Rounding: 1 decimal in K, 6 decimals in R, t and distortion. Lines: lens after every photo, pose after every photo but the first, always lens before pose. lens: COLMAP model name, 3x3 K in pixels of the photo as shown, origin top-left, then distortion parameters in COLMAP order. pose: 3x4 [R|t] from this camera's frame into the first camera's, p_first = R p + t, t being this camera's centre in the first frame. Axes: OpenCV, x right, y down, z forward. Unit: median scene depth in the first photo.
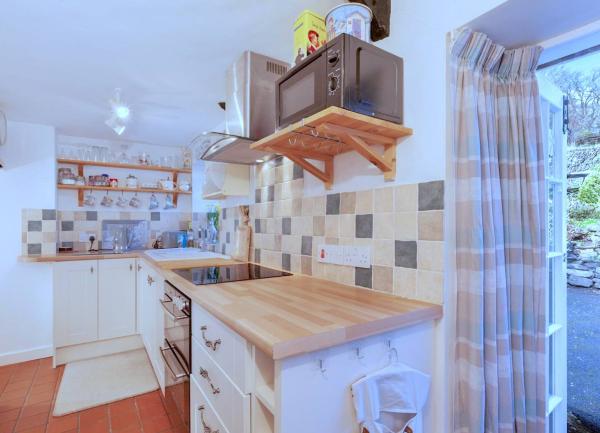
lens RADIAL K [[310.0, 0, 299.7], [0, 310.0, 219.6], [0, 0, 1]] dist [0.002221, 0.000620]
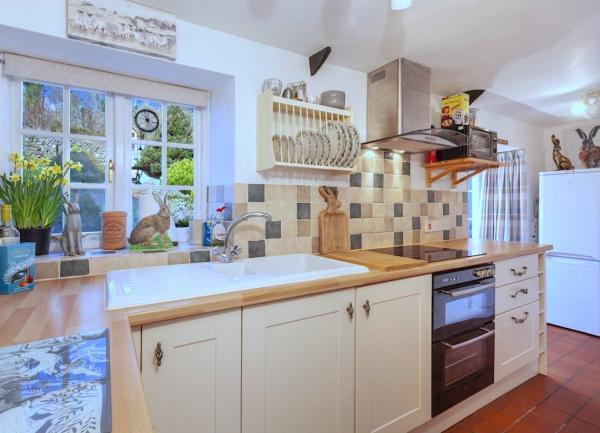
lens RADIAL K [[310.0, 0, 299.9], [0, 310.0, 216.9], [0, 0, 1]] dist [0.002221, 0.000620]
pose [[0.028017, 0.000052, 0.999607, -1.440011], [0.007383, 0.999973, -0.000259, 0.050861], [-0.999580, 0.007387, 0.028015, 1.502586]]
